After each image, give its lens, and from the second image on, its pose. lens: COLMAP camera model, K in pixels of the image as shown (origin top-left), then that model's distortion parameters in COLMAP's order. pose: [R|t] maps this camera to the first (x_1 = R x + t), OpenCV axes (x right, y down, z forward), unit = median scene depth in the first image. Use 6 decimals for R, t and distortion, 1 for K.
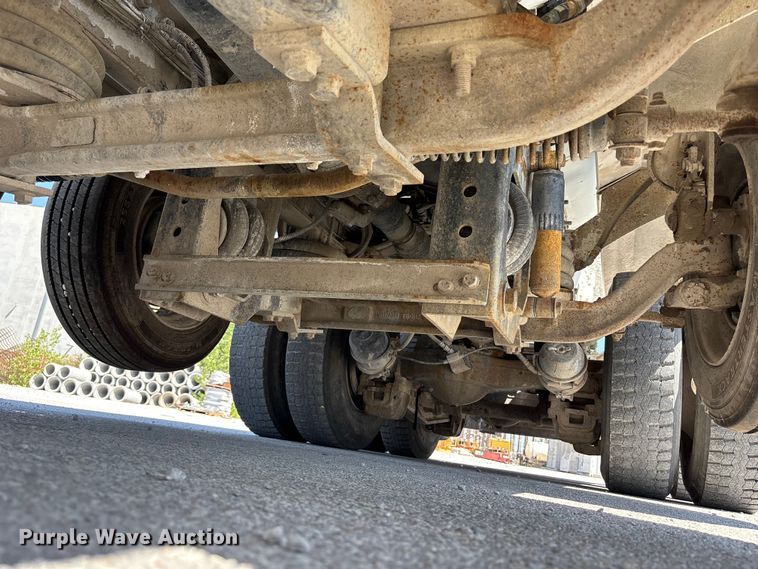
lens RADIAL K [[573.7, 0, 383.9], [0, 573.7, 289.6], [0, 0, 1]] dist [0.051087, -0.055253]
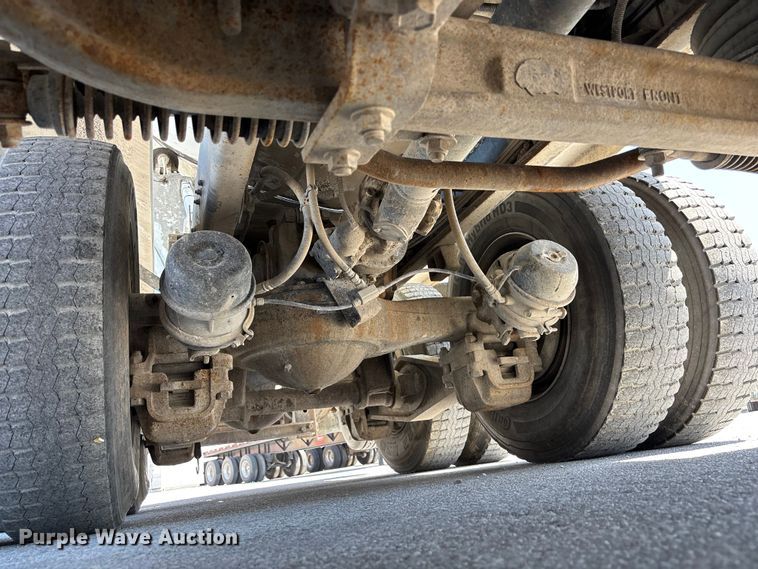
lens RADIAL K [[573.7, 0, 383.9], [0, 573.7, 289.6], [0, 0, 1]] dist [0.051087, -0.055253]
pose [[0.751402, -0.053875, 0.657642, -0.221250], [0.062933, 0.997969, 0.009849, 0.106177], [-0.656837, 0.033986, 0.753267, 0.554809]]
